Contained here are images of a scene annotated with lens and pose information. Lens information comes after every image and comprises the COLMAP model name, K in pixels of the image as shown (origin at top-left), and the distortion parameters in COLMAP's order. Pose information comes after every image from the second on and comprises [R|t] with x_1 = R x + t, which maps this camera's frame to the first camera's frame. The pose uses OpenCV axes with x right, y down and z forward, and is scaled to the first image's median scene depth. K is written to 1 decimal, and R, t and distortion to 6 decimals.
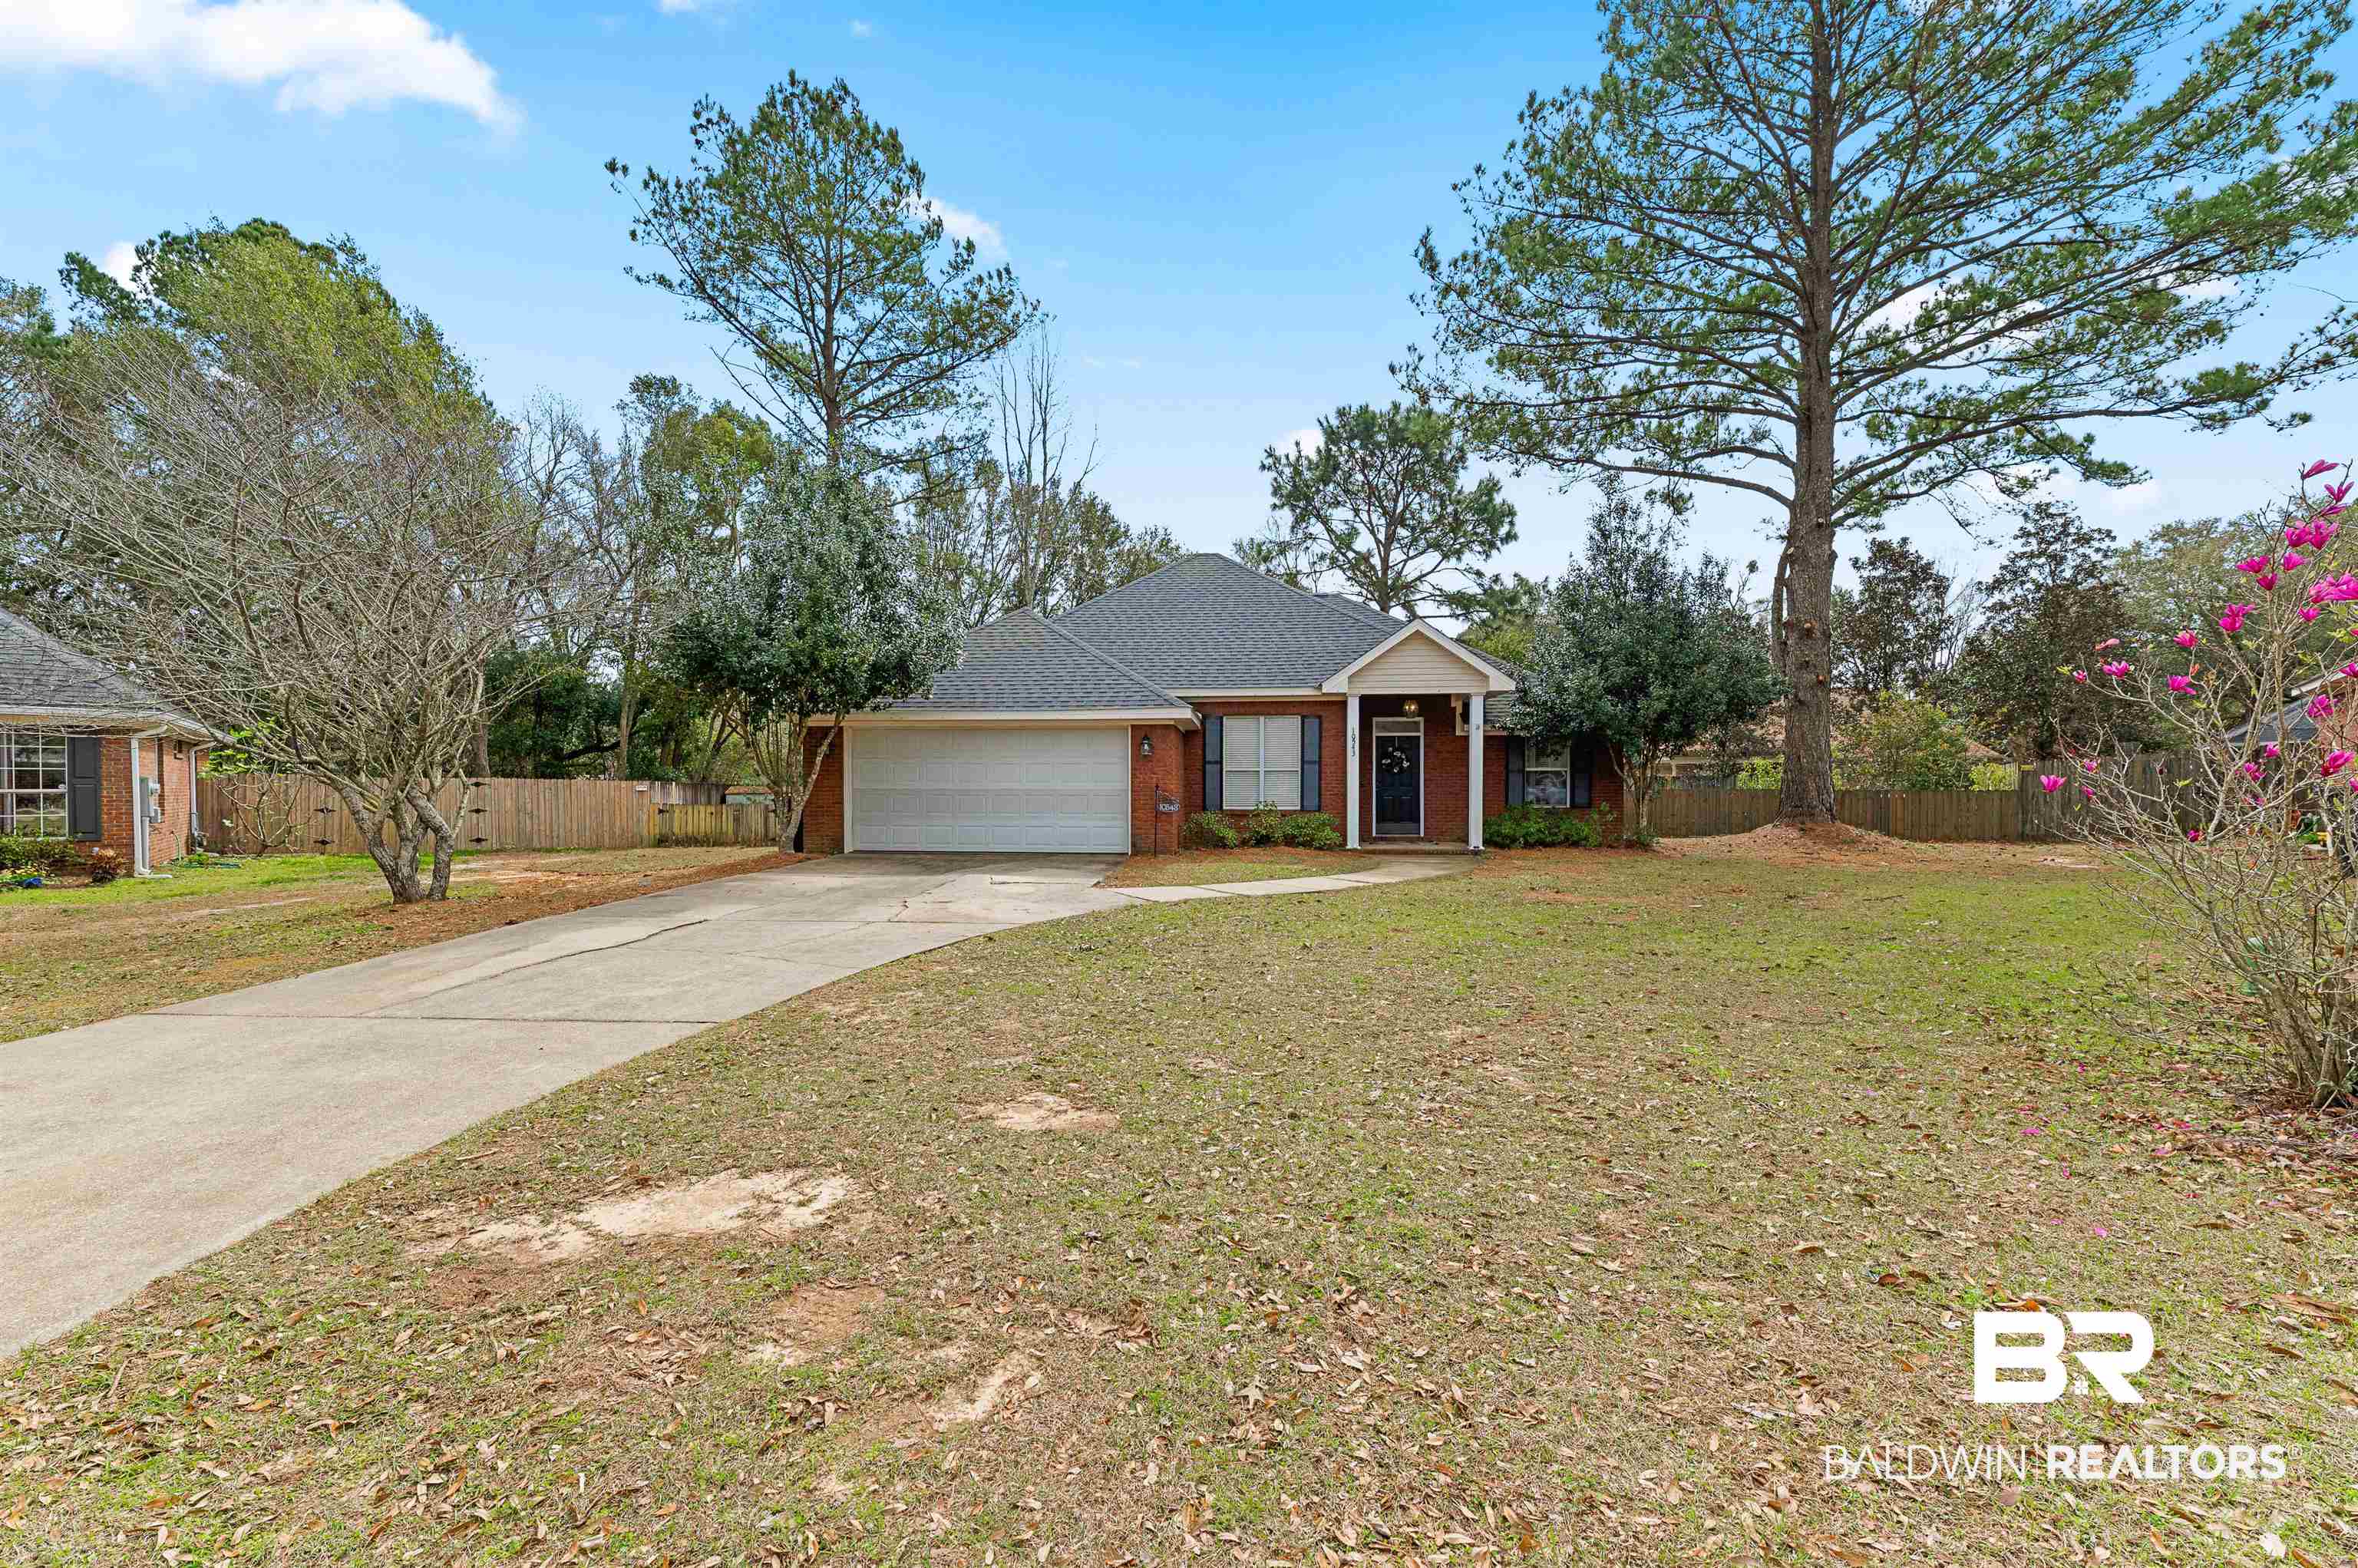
lens RADIAL K [[973.0, 0, 1127.5], [0, 973.0, 819.7], [0, 0, 1]] dist [-0.000496, -0.000219]
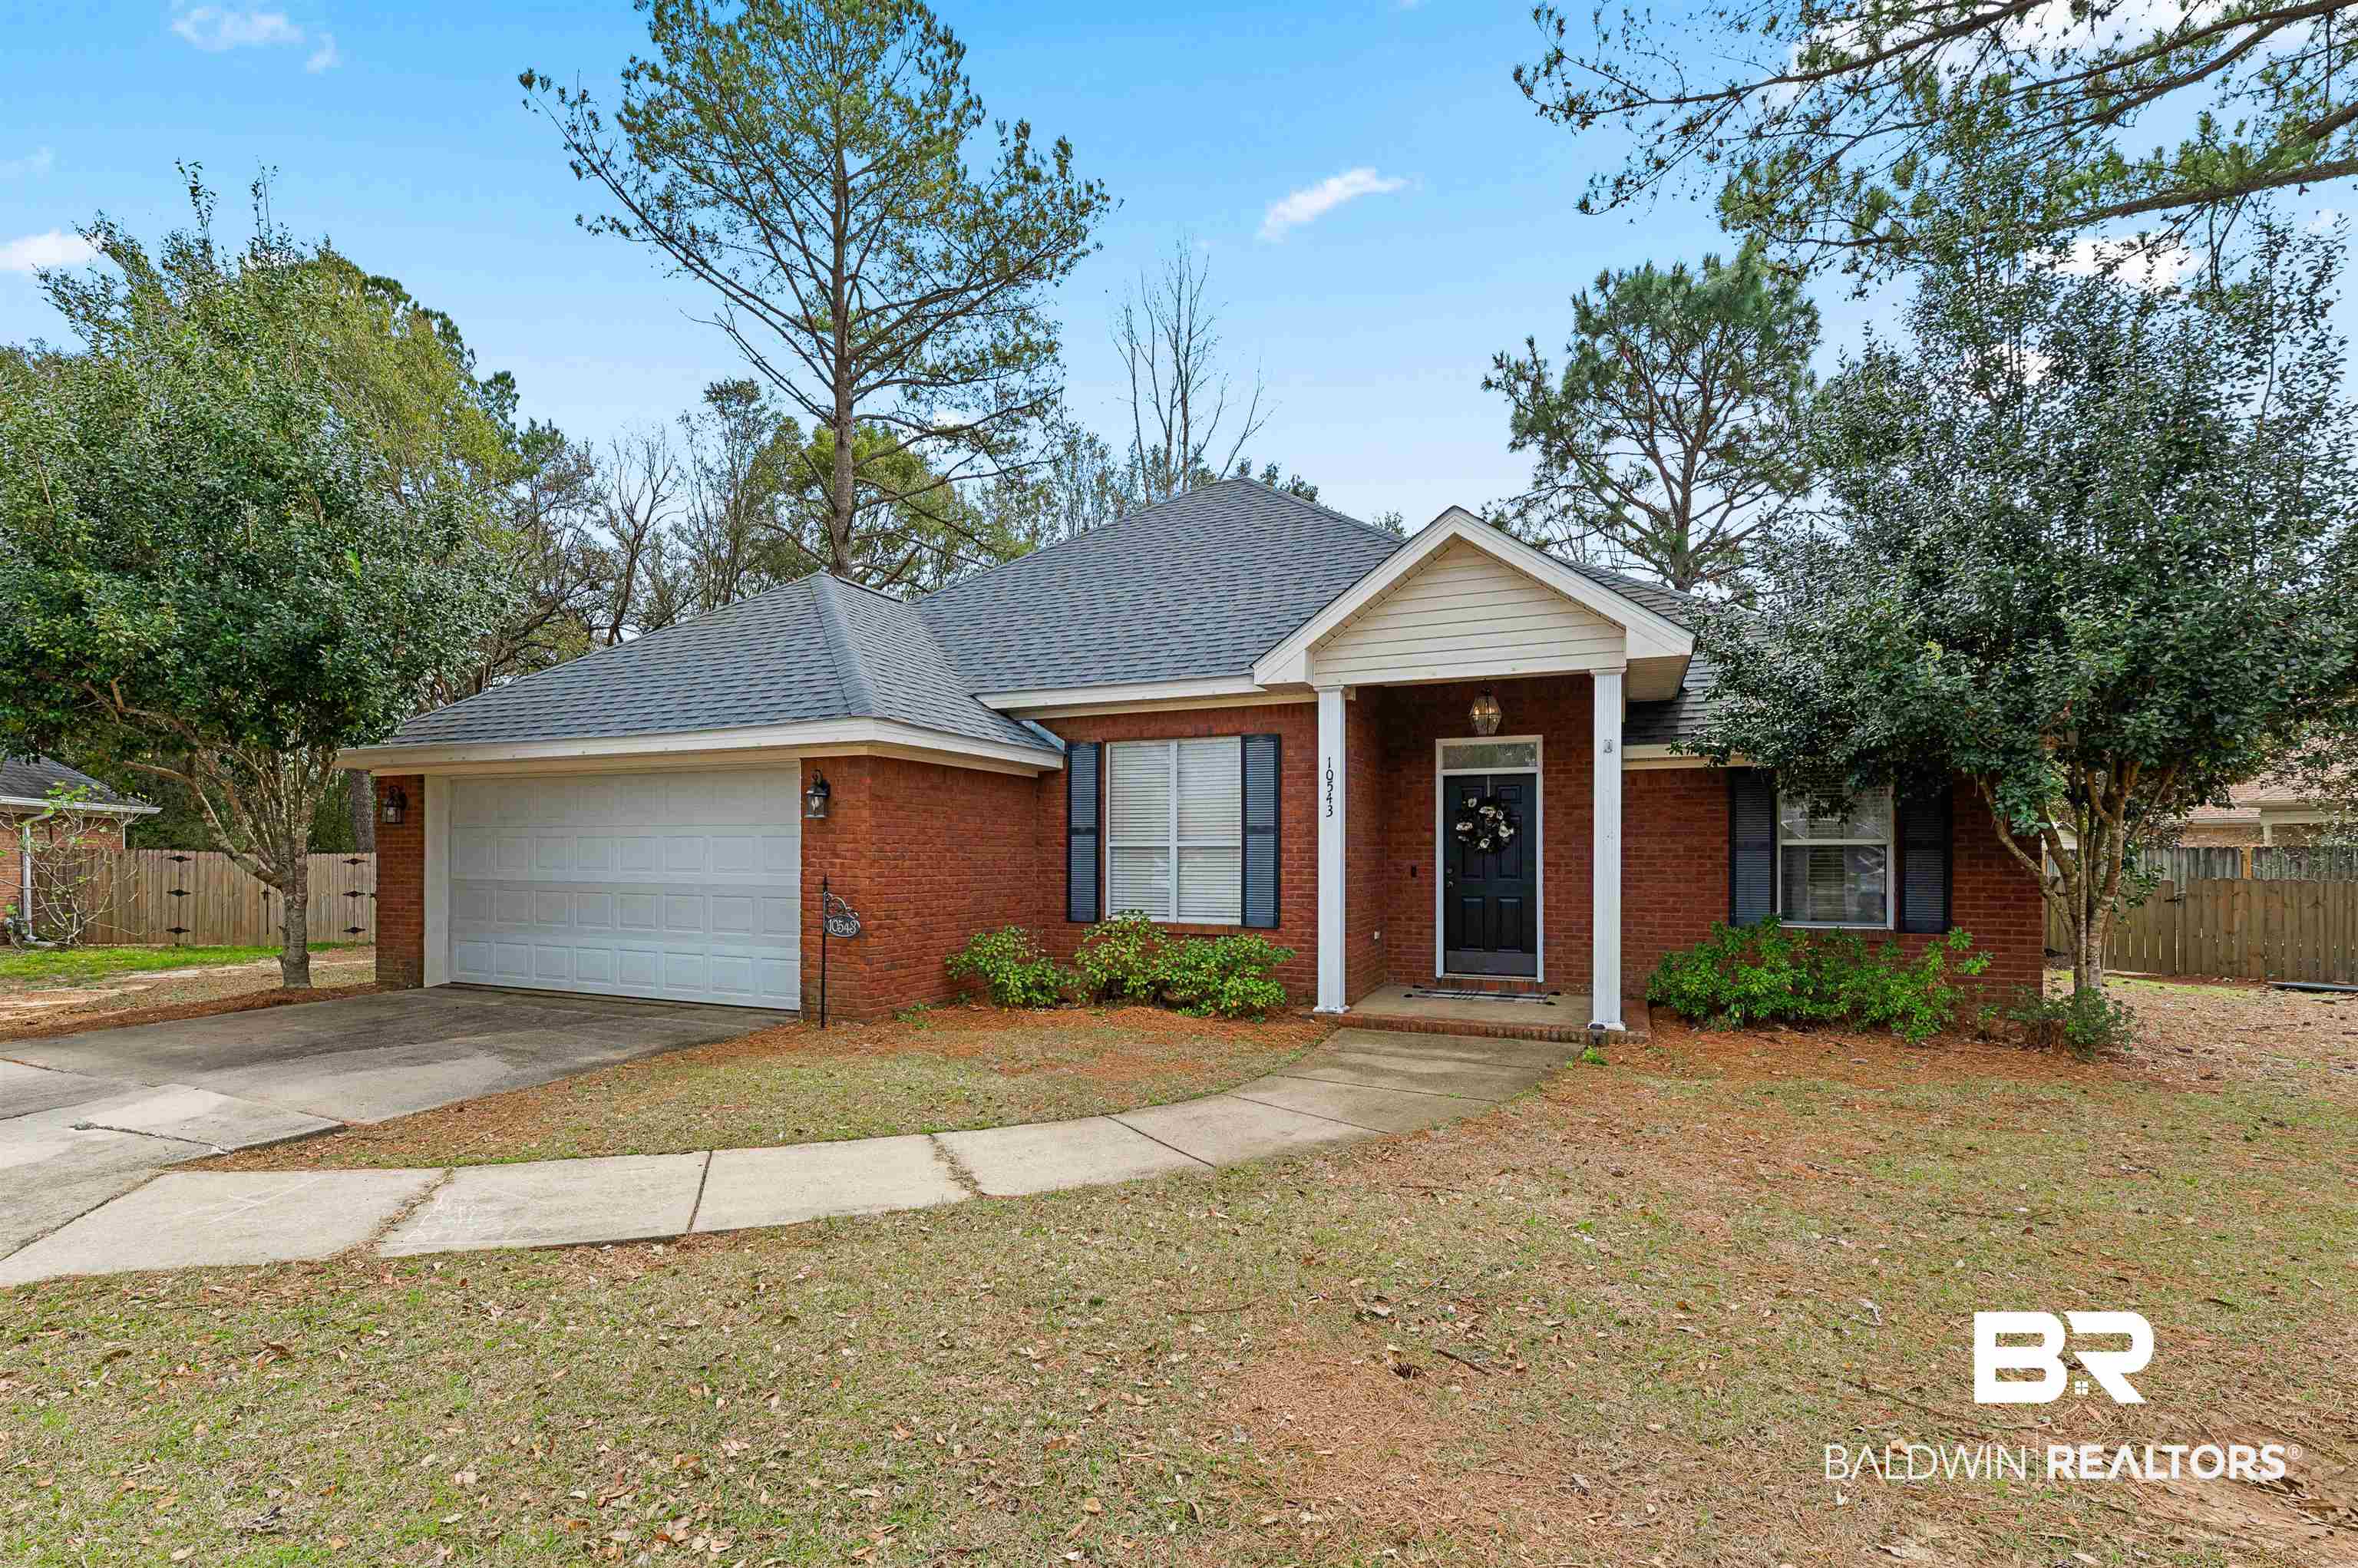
lens RADIAL K [[1068.3, 0, 1136.5], [0, 1068.3, 864.1], [0, 0, 1]] dist [-0.002691, -0.000249]
pose [[0.944915, 0.004797, -0.327281, 0.304068], [-0.012749, 0.999673, -0.022157, -0.028363], [0.327068, 0.025109, 0.944667, 0.462357]]
